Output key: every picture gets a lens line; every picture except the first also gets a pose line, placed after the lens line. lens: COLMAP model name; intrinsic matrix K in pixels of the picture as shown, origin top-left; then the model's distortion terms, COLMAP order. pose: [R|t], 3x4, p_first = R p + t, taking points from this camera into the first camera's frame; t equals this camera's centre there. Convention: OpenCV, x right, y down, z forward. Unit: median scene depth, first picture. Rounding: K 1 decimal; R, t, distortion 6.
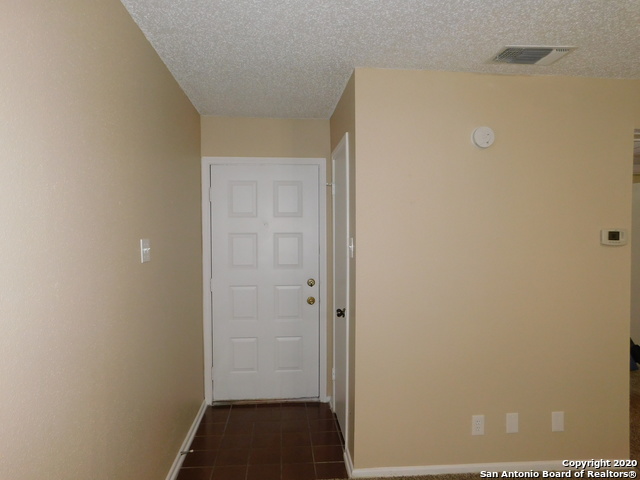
lens RADIAL K [[429.0, 0, 317.1], [0, 429.0, 242.9], [0, 0, 1]] dist [-0.054193, 0.045488]
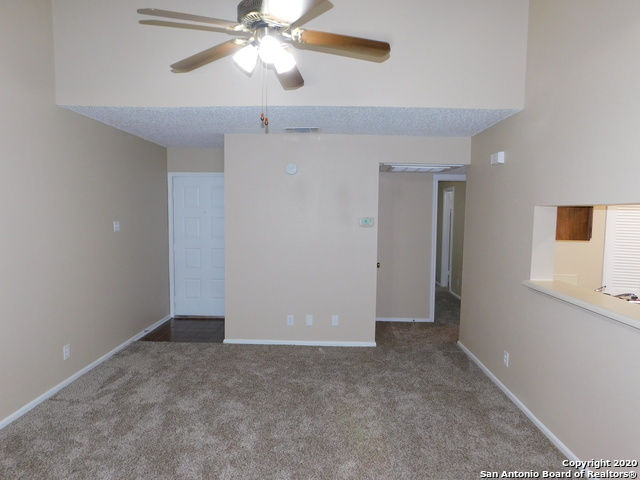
lens RADIAL K [[429.0, 0, 314.0], [0, 429.0, 241.6], [0, 0, 1]] dist [-0.054193, 0.045488]
pose [[0.994519, 0.015794, -0.103355, 0.490403], [-0.011290, 0.998967, 0.044018, -0.006817], [0.103943, -0.042609, 0.993670, -0.641798]]
